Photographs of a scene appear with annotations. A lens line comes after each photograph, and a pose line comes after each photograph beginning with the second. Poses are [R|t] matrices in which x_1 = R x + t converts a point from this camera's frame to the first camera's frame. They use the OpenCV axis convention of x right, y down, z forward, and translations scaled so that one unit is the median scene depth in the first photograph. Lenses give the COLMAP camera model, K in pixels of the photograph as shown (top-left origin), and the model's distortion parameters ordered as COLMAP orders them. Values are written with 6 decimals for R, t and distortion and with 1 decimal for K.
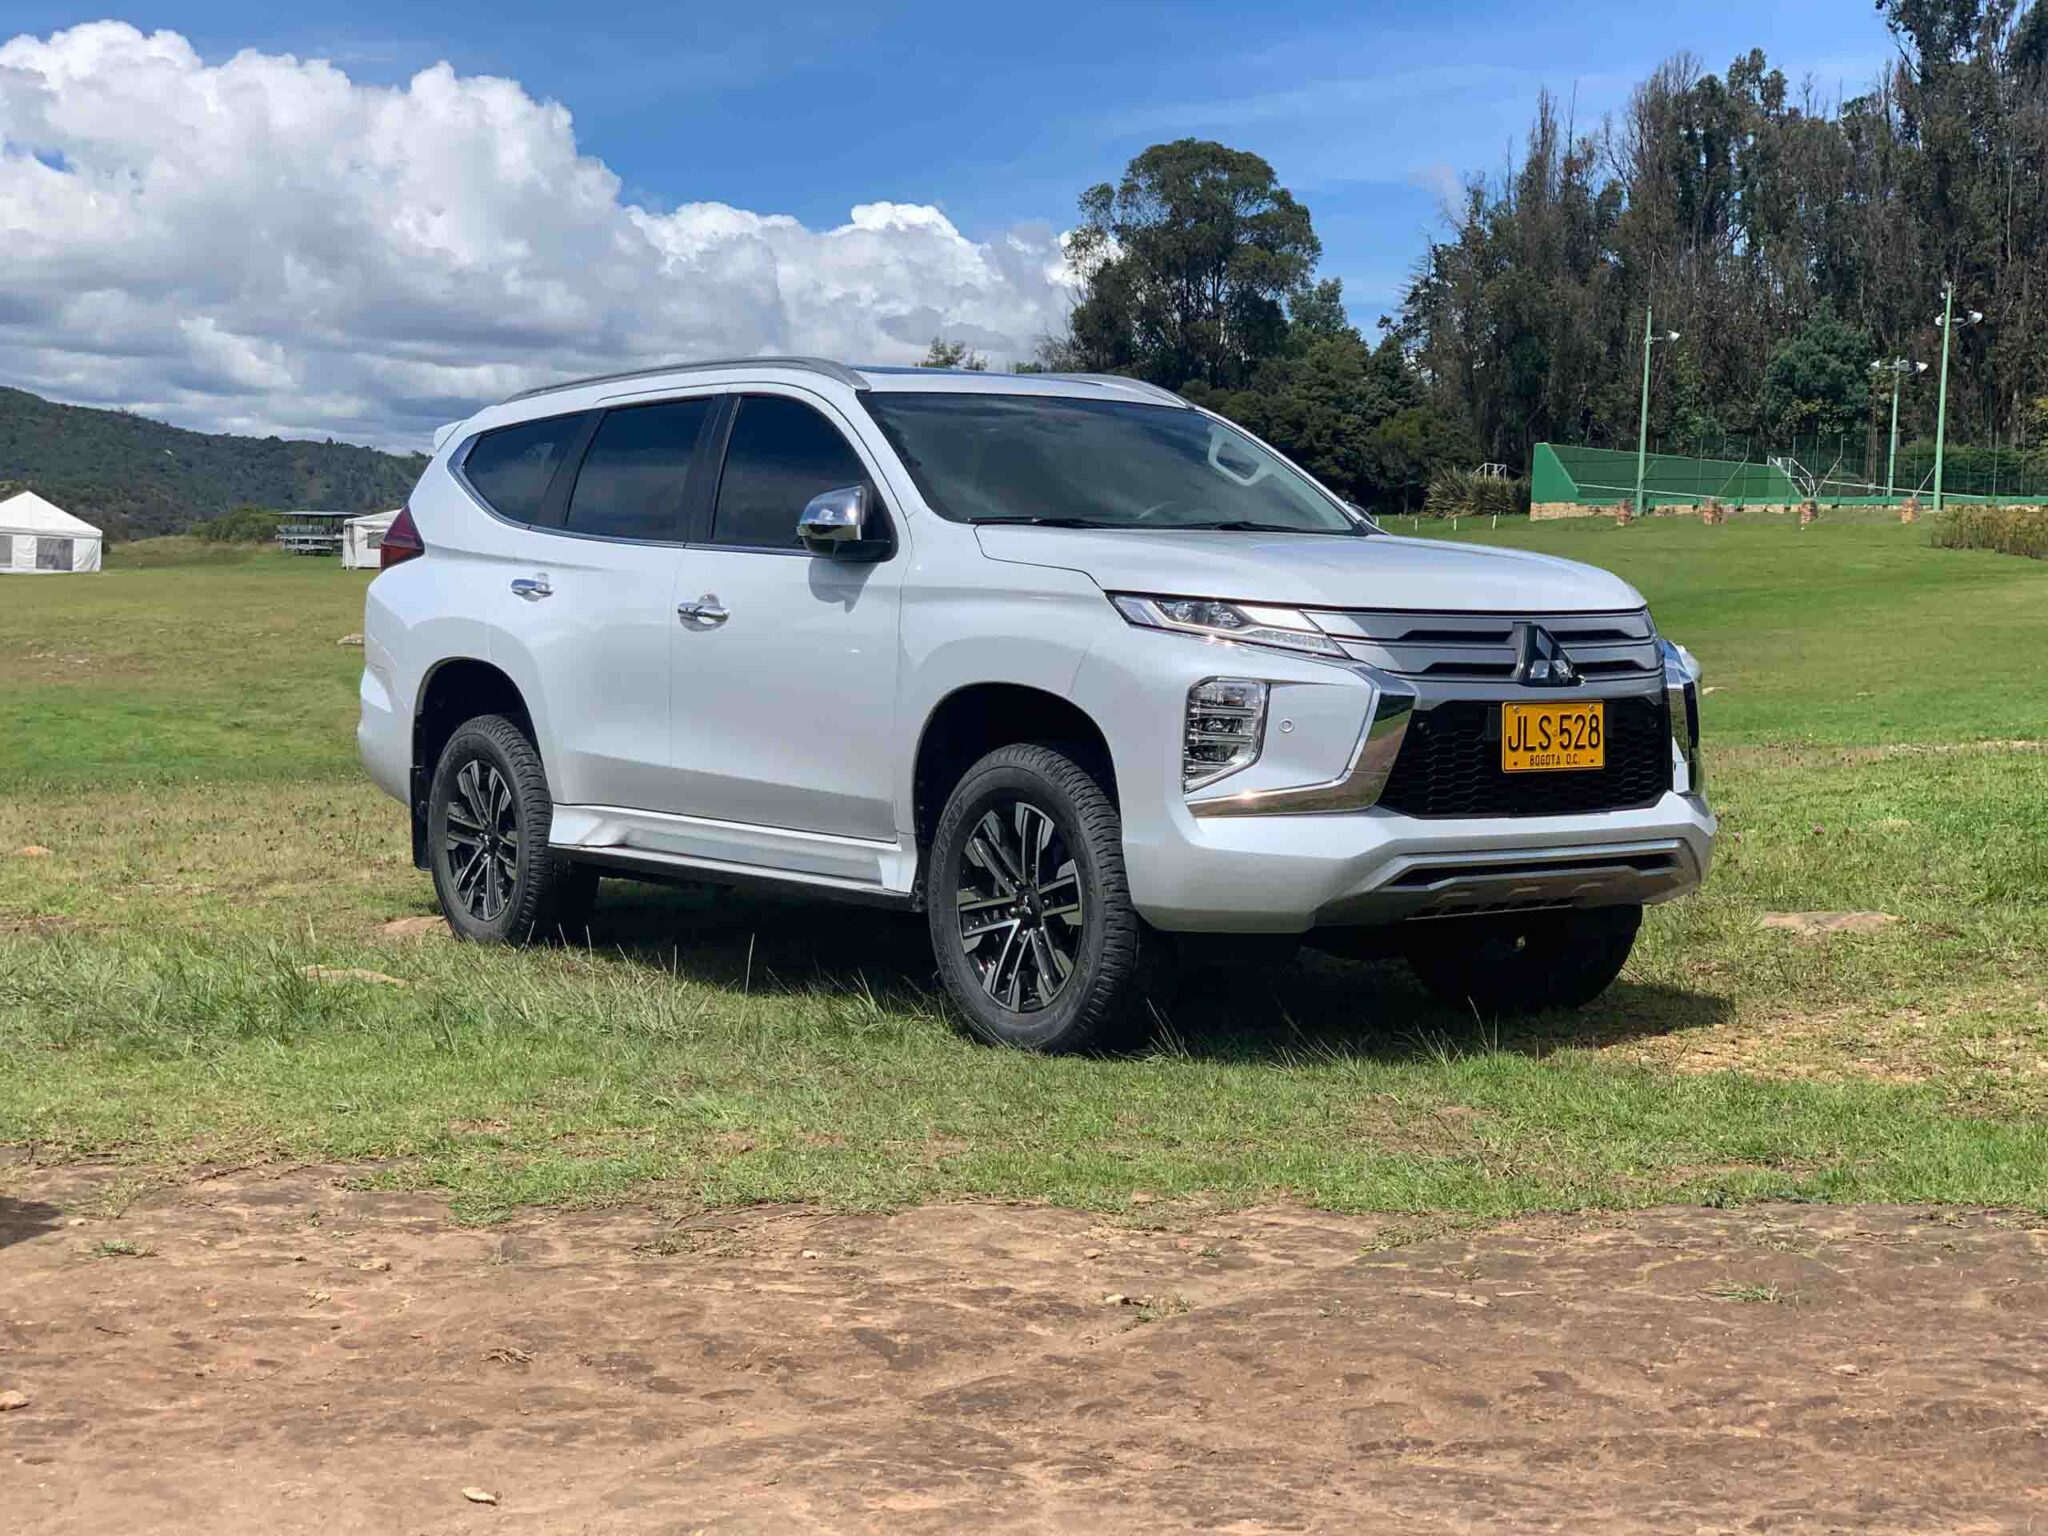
lens RADIAL K [[3012.1, 0, 1024.0], [0, 3012.1, 768.0], [0, 0, 1]] dist [-0.019616, -0.050795]
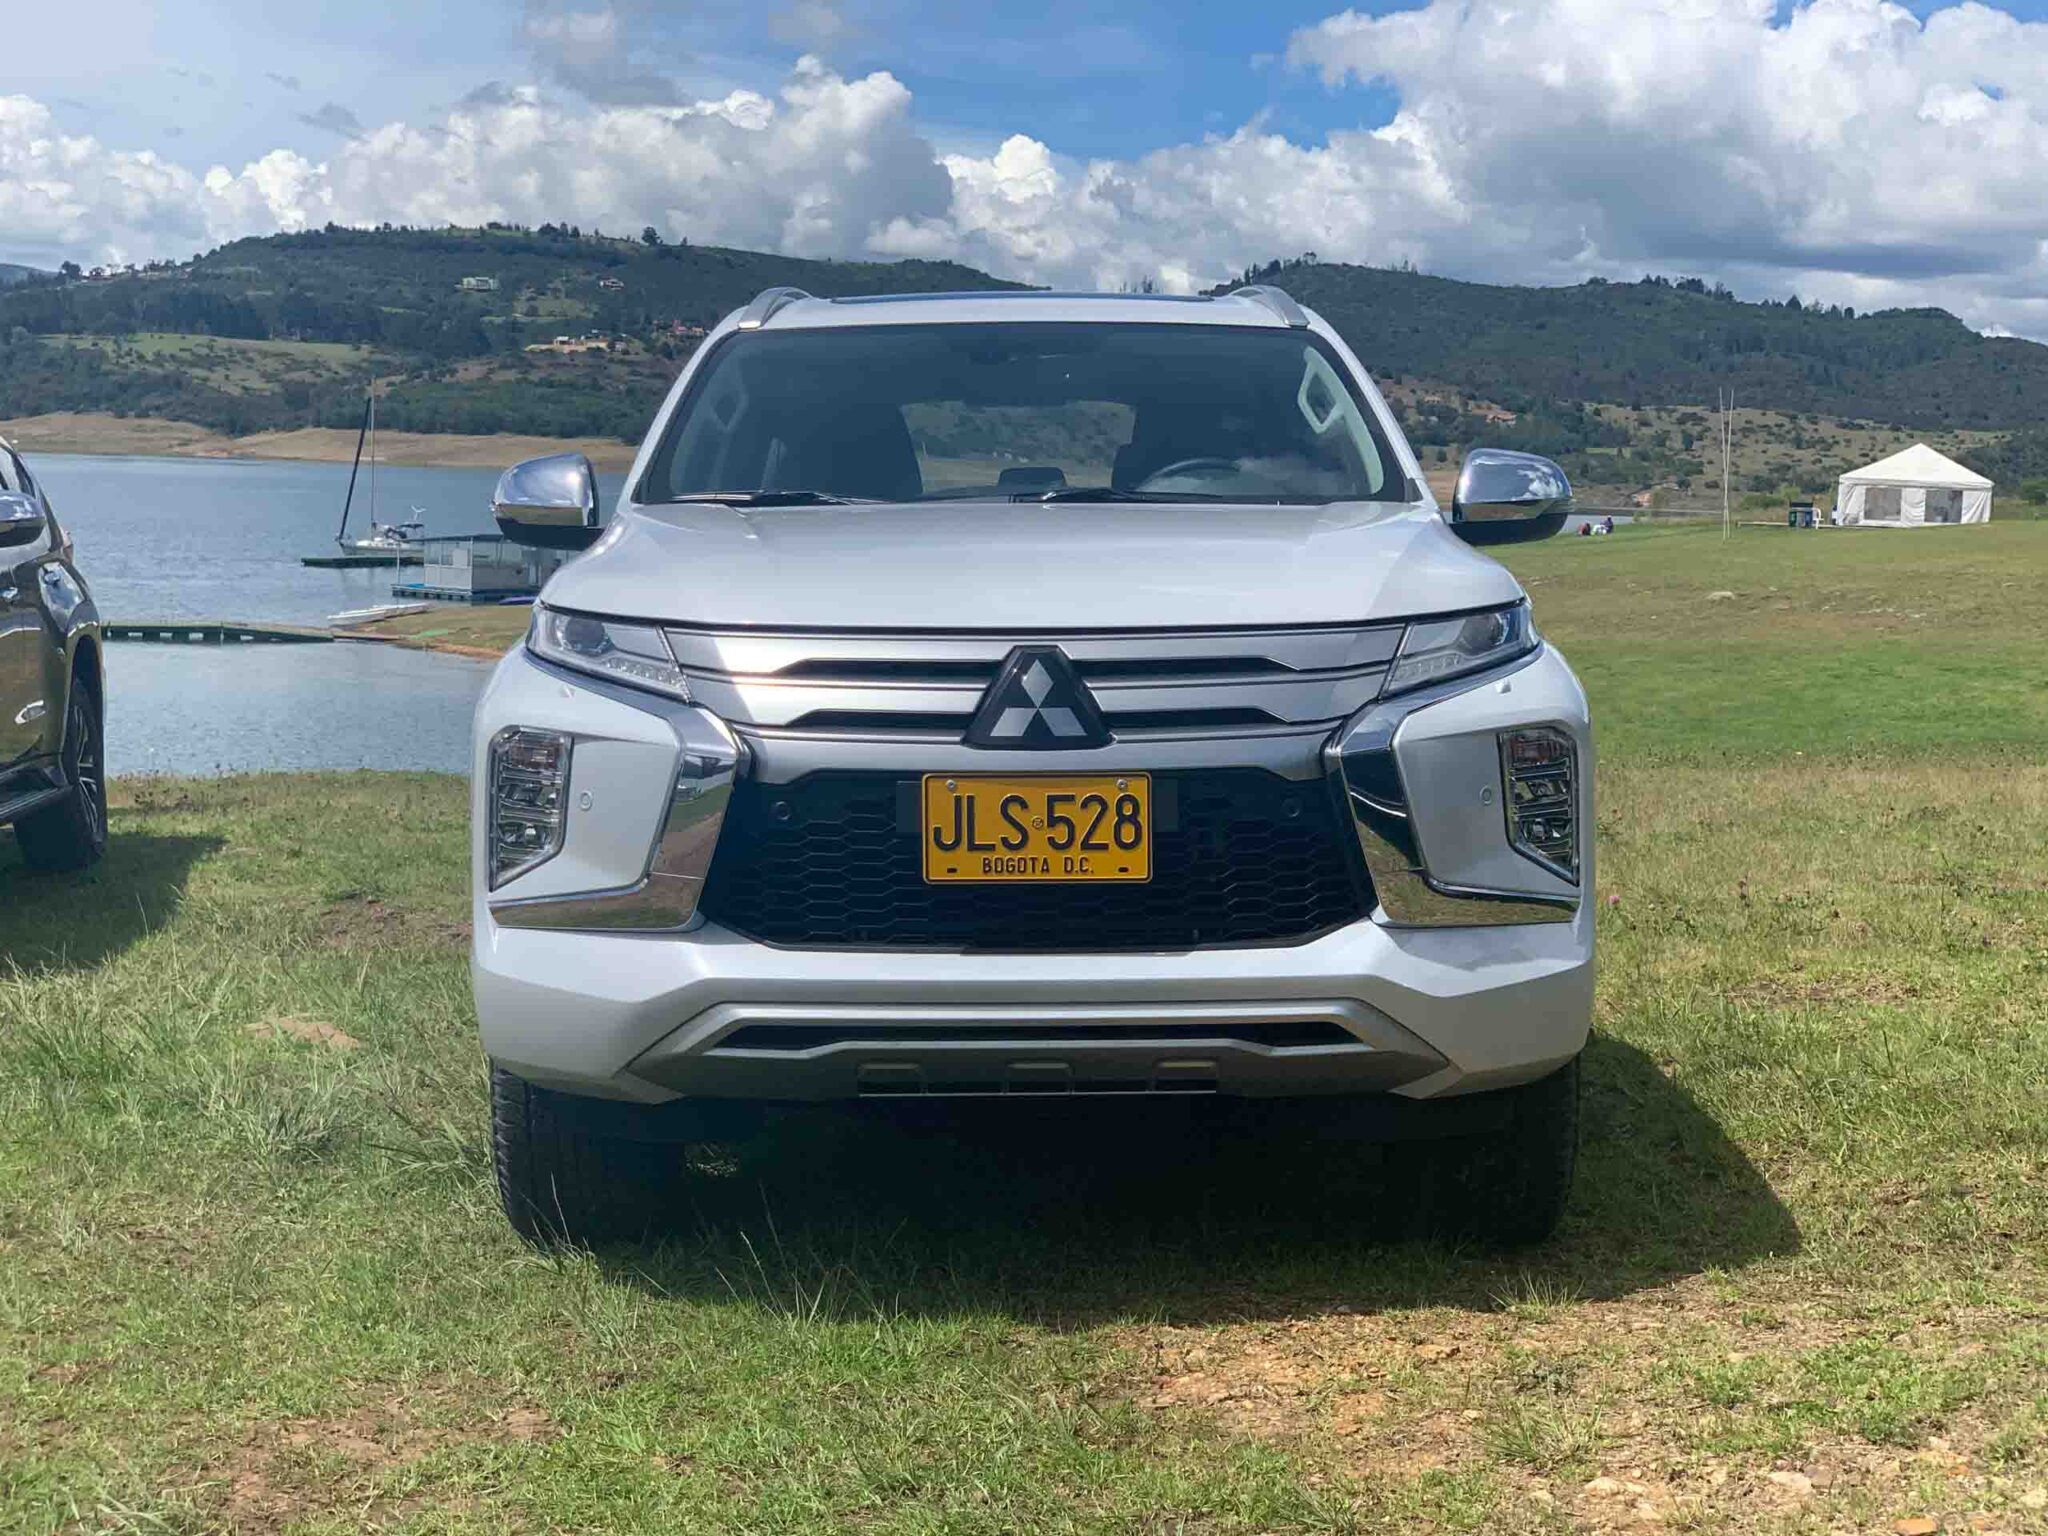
lens RADIAL K [[3012.1, 0, 1024.0], [0, 3012.1, 768.0], [0, 0, 1]] dist [-0.019616, -0.050795]
pose [[0.805193, 0.032722, -0.592109, 0.546923], [-0.023022, 0.999449, 0.023927, -0.038304], [0.592566, -0.005635, 0.805502, 0.487014]]
